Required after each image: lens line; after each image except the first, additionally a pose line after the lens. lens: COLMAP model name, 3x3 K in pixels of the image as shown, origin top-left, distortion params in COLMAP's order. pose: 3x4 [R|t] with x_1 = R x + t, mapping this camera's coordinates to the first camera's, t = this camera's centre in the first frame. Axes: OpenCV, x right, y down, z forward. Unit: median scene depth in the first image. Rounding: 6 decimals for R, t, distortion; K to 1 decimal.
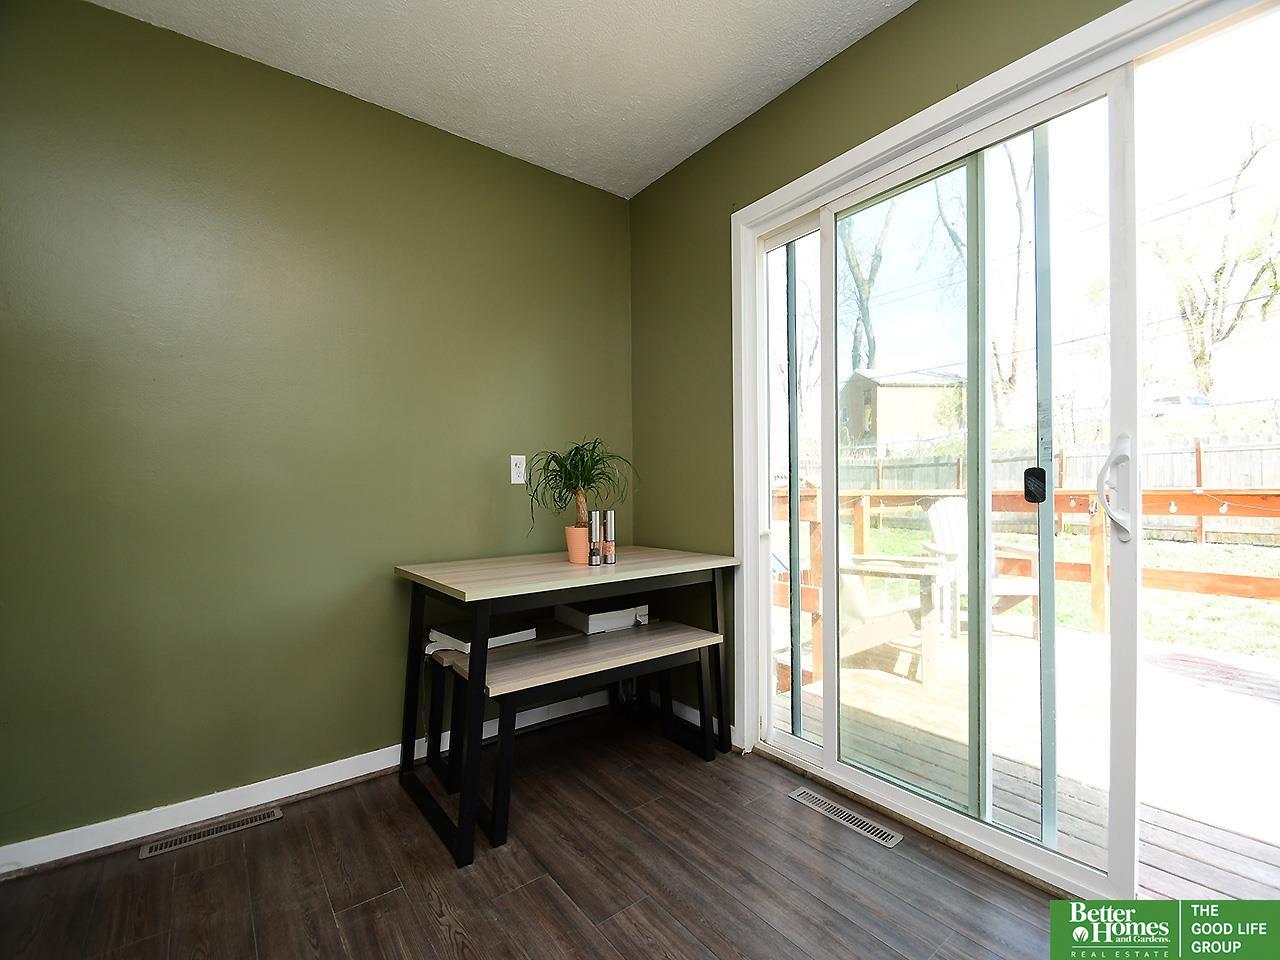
lens RADIAL K [[589.9, 0, 630.7], [0, 589.9, 516.8], [0, 0, 1]] dist [0.025937, -0.015817]
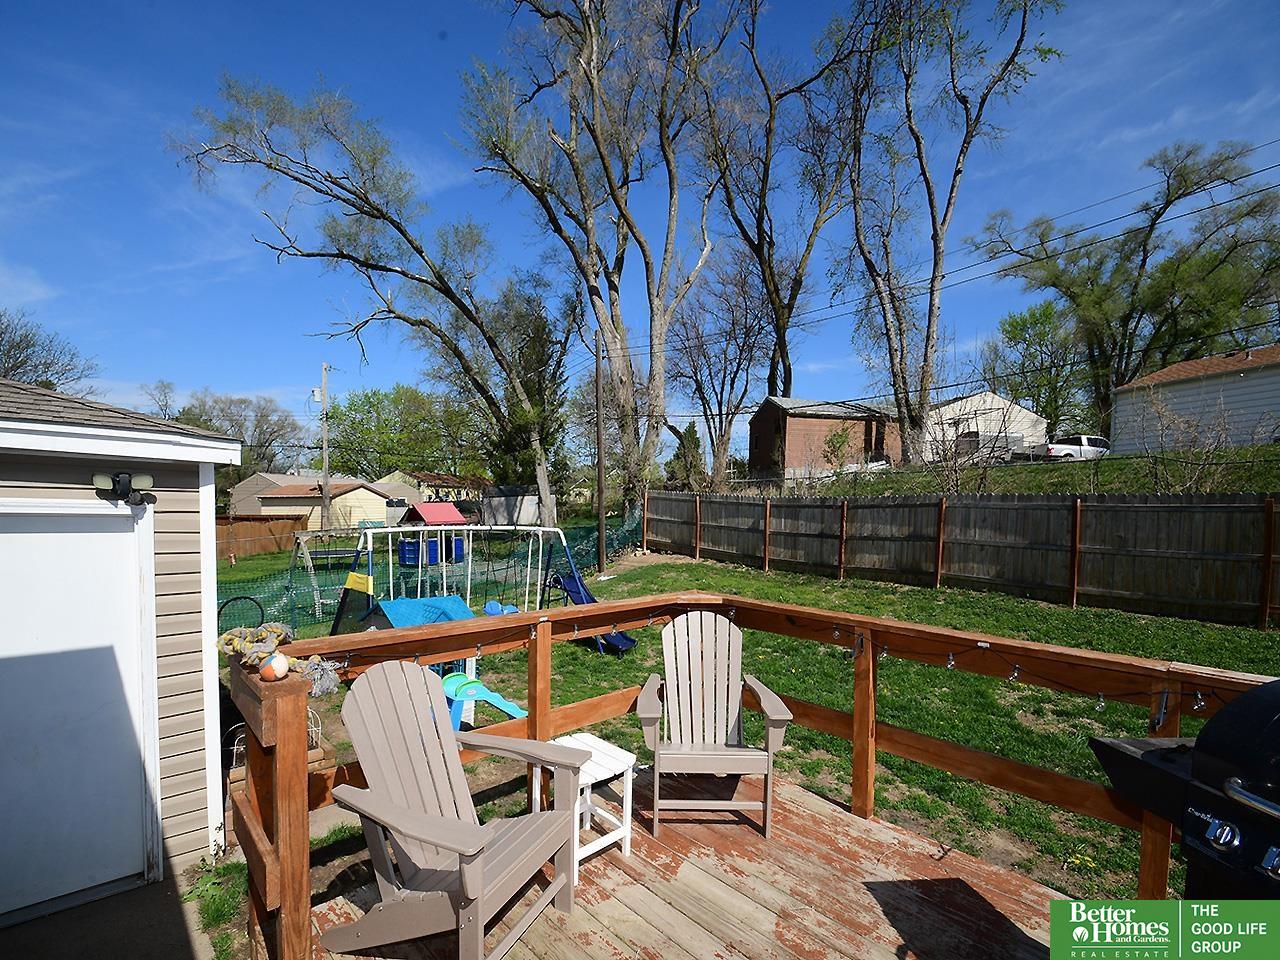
lens RADIAL K [[569.7, 0, 636.2], [0, 569.7, 540.7], [0, 0, 1]] dist [0.028570, -0.015723]
pose [[0.996276, 0.032310, 0.079935, 0.098829], [-0.034671, 0.998997, 0.028330, -0.032705], [-0.078939, -0.030996, 0.996397, 0.074786]]
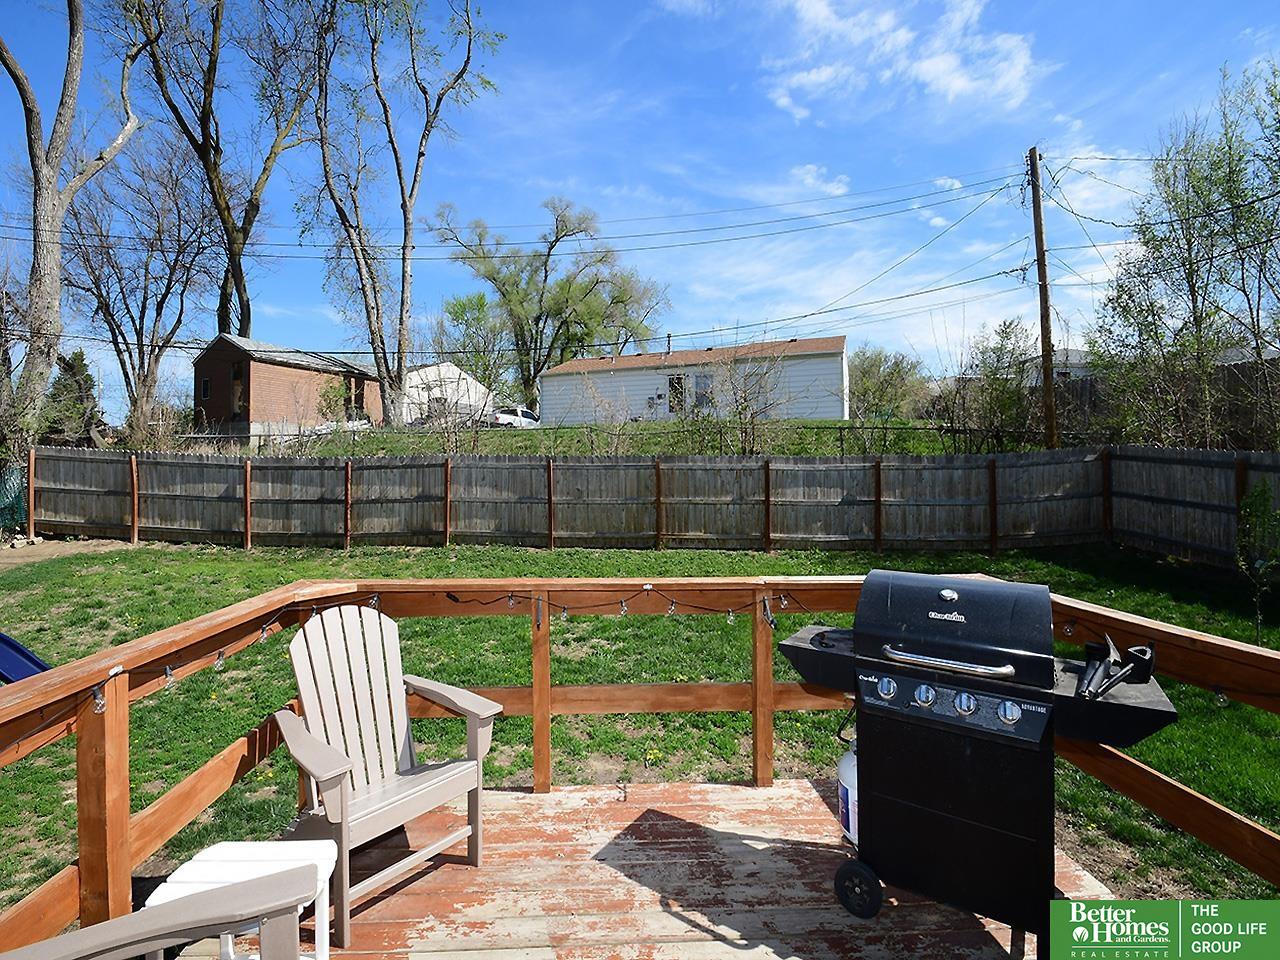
lens RADIAL K [[593.0, 0, 615.0], [0, 593.0, 471.8], [0, 0, 1]] dist [0.032962, -0.024862]
pose [[0.599344, 0.023750, 0.800139, 0.061876], [0.009426, 0.999281, -0.036722, -0.031864], [-0.800436, 0.029551, 0.598689, 0.113524]]
